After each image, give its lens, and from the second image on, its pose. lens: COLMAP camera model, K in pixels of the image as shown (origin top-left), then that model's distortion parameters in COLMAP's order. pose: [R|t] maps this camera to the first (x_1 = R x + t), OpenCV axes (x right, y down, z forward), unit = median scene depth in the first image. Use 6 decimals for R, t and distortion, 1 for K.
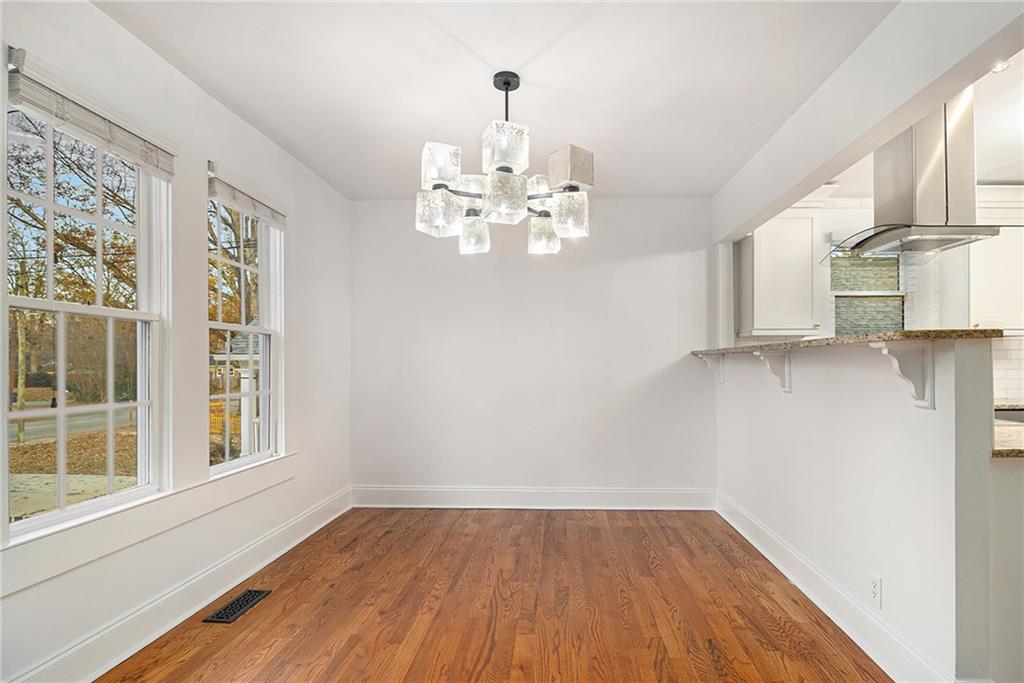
lens RADIAL K [[496.5, 0, 534.8], [0, 496.5, 354.0], [0, 0, 1]] dist [-0.010785, -0.000224]
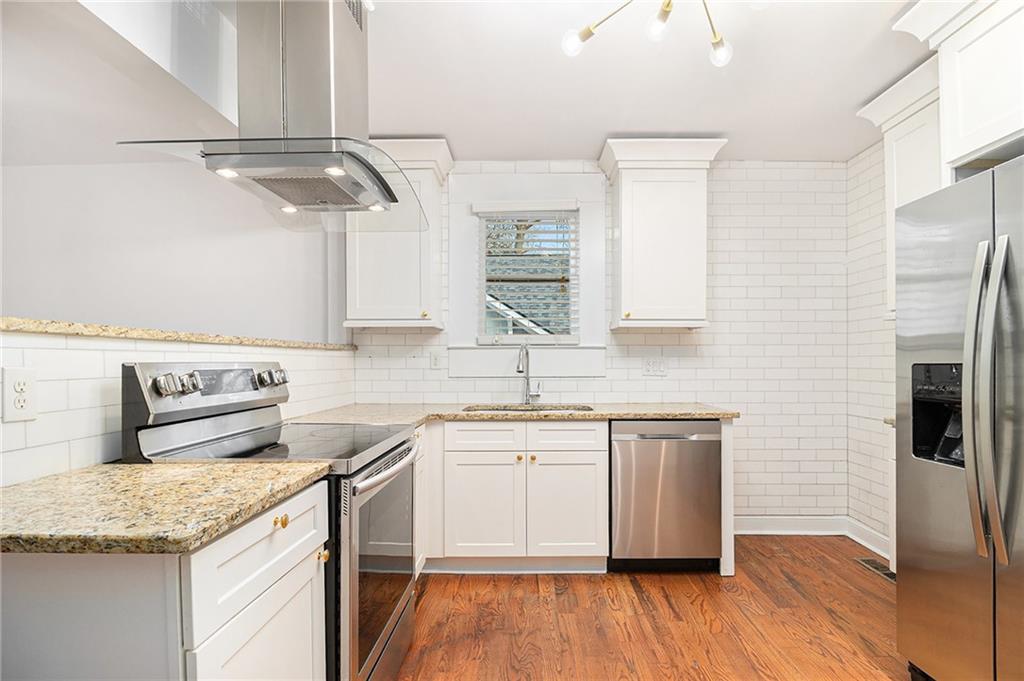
lens RADIAL K [[488.5, 0, 516.3], [0, 488.5, 361.8], [0, 0, 1]] dist [-0.016877, -0.001331]
pose [[0.999926, -0.006612, 0.010224, 0.959854], [0.006427, 0.999817, 0.018013, 0.009122], [-0.010341, -0.017946, 0.999785, 0.294796]]
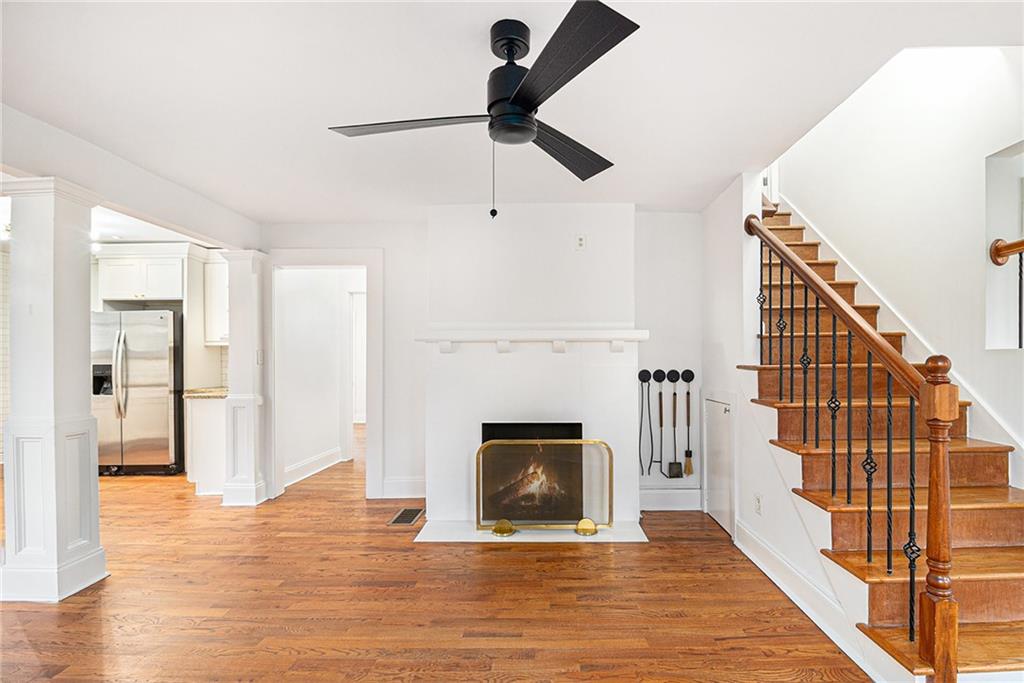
lens RADIAL K [[487.8, 0, 549.2], [0, 487.8, 360.8], [0, 0, 1]] dist [-0.009593, -0.000383]
pose [[-0.040783, -0.001633, 0.999167, -0.496577], [-0.013845, 0.999904, 0.001069, -0.016662], [-0.999072, -0.013790, -0.040801, -0.806263]]
